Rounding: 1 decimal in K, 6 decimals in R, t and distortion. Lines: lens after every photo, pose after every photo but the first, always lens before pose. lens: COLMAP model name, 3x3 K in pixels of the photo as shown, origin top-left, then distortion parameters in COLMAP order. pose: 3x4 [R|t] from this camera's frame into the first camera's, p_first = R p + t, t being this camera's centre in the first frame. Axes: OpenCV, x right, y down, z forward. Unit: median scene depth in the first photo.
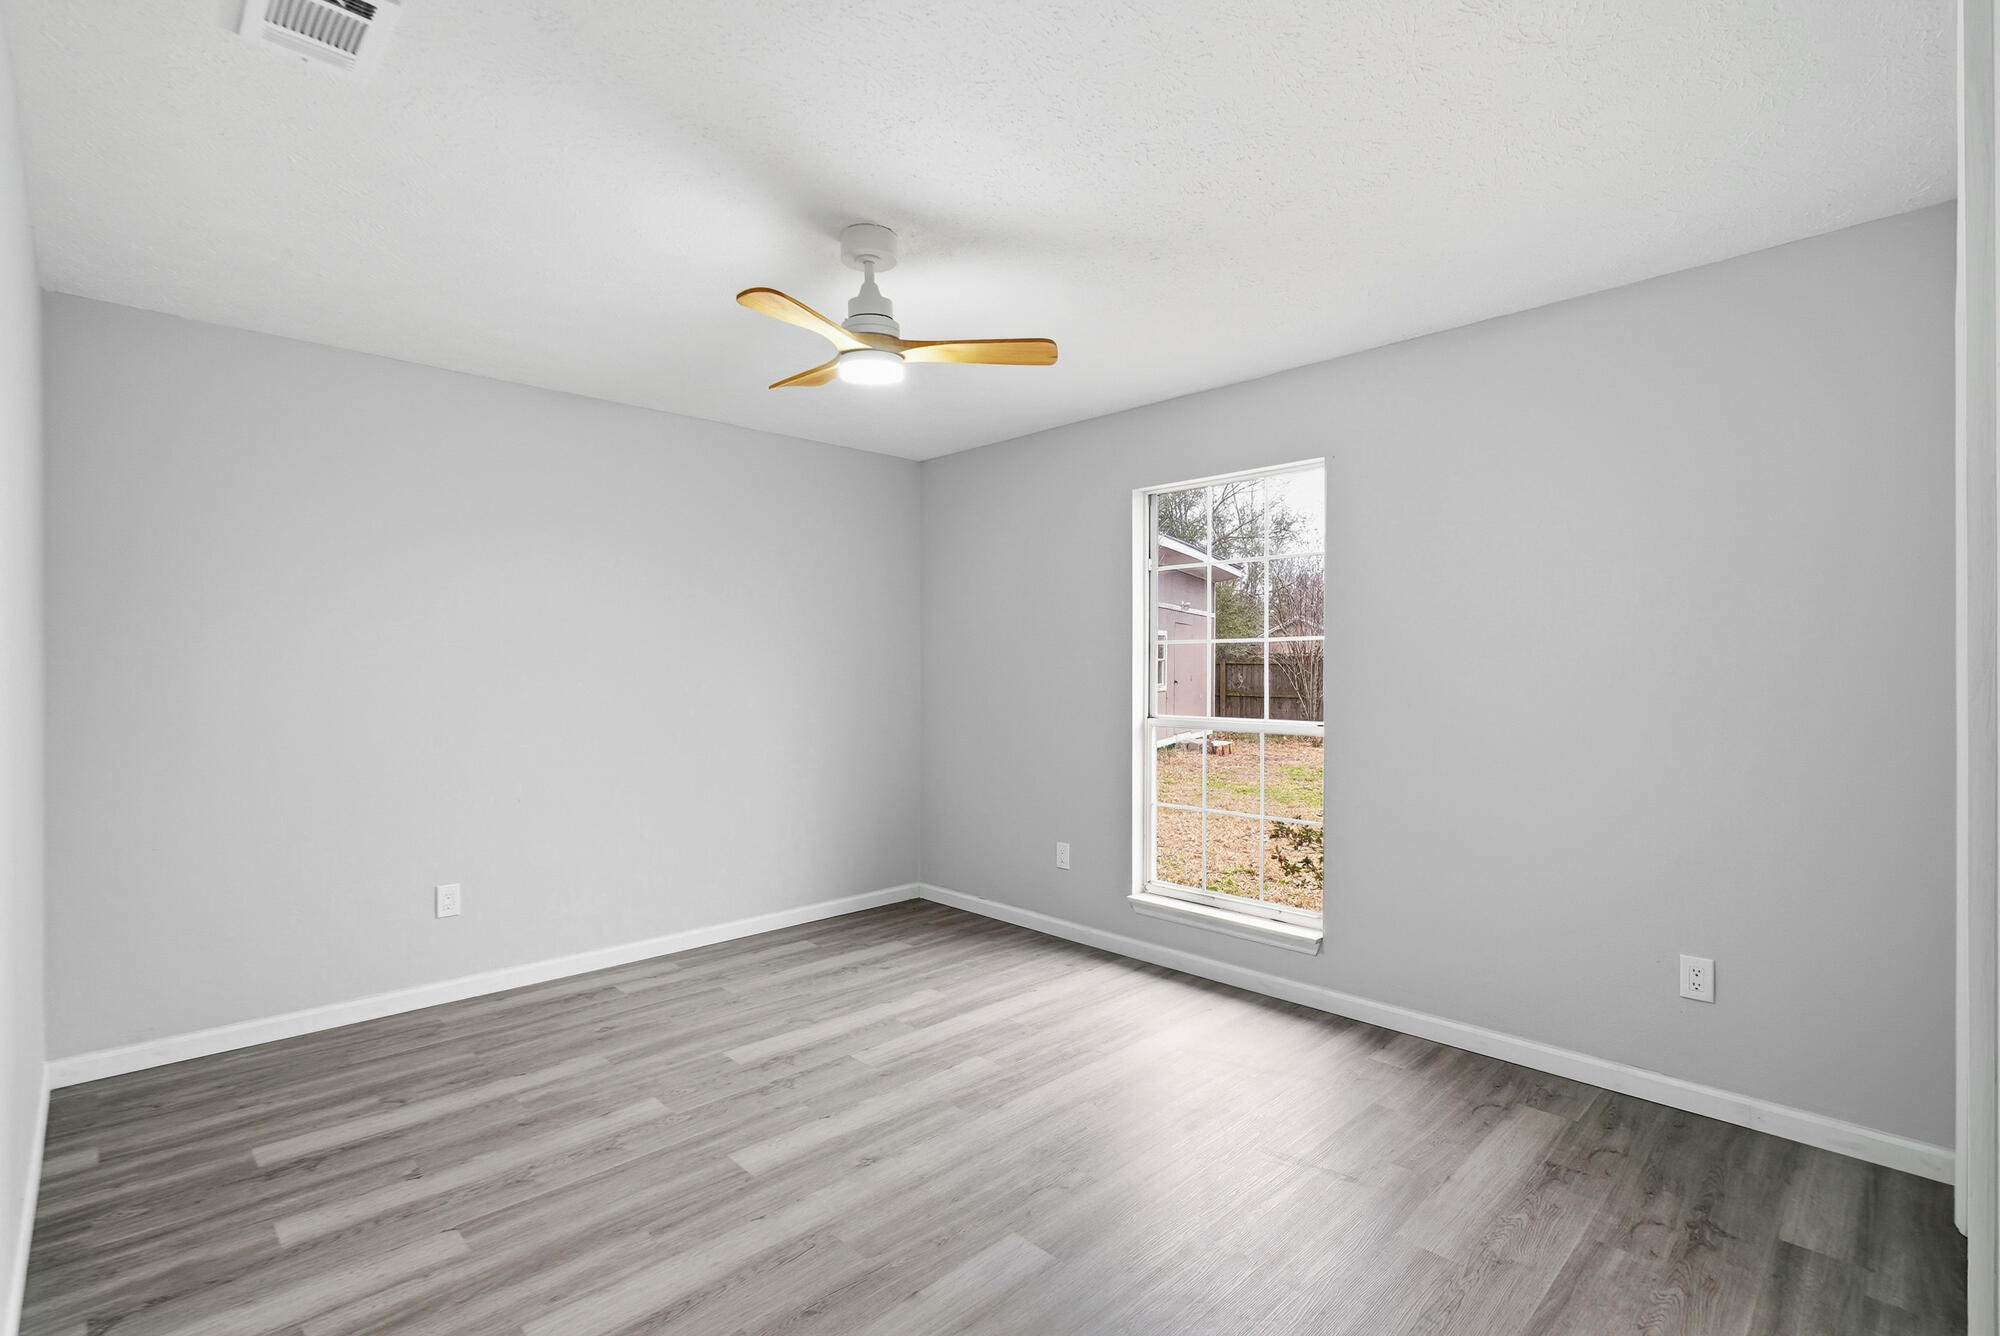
lens RADIAL K [[919.7, 0, 991.5], [0, 919.7, 663.9], [0, 0, 1]] dist [-0.003972, -0.000061]
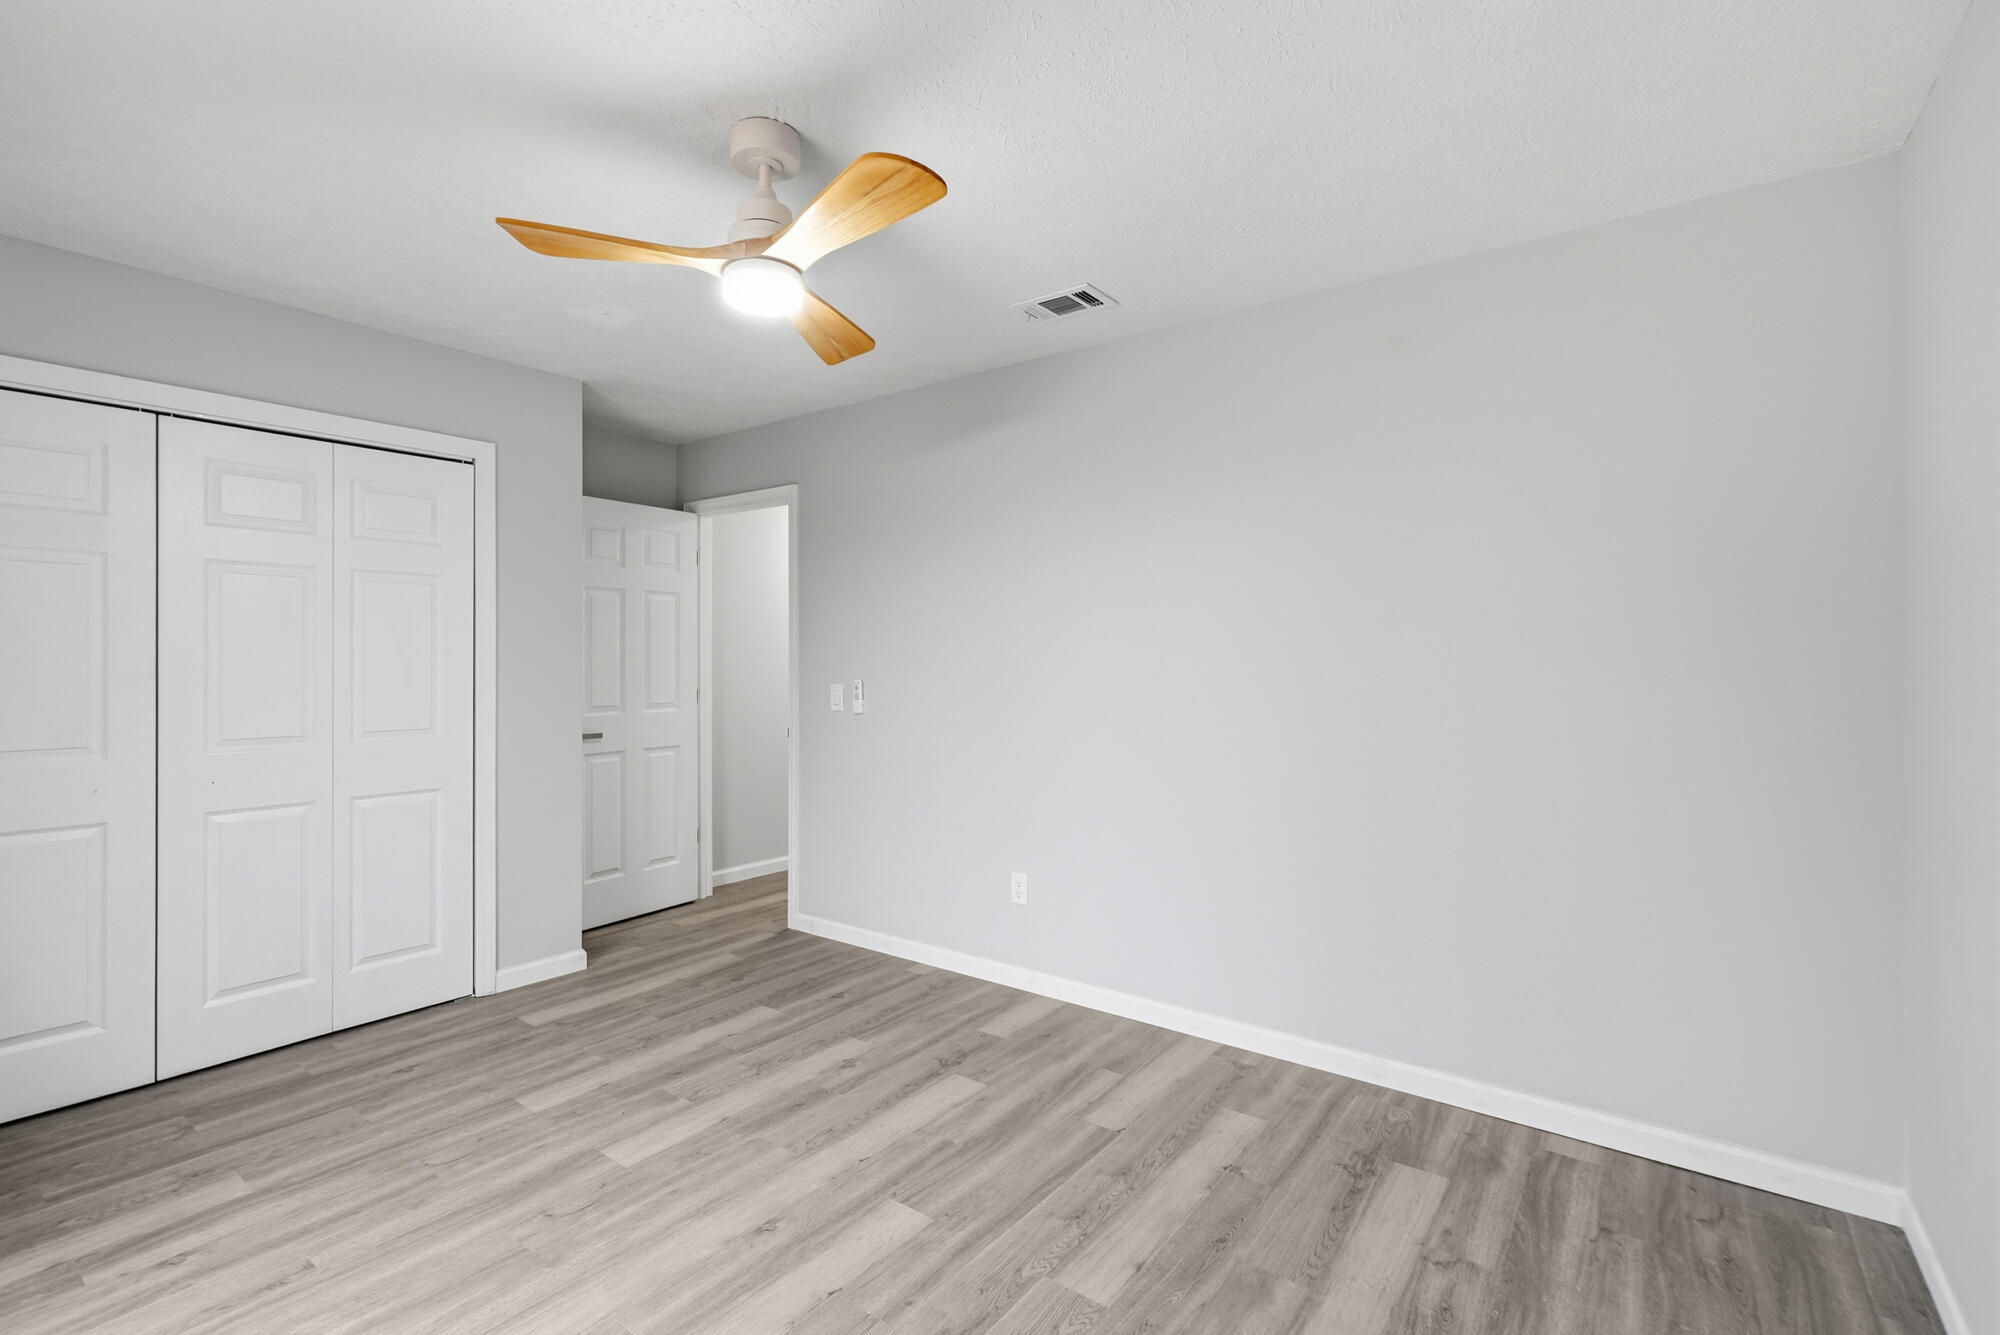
lens RADIAL K [[919.7, 0, 1003.3], [0, 919.7, 667.3], [0, 0, 1]] dist [-0.003972, -0.000061]
pose [[-0.986728, -0.002724, -0.162361, -0.225198], [-0.002814, 0.999996, 0.000326, 0.011222], [0.162360, 0.000779, -0.986731, 2.004749]]
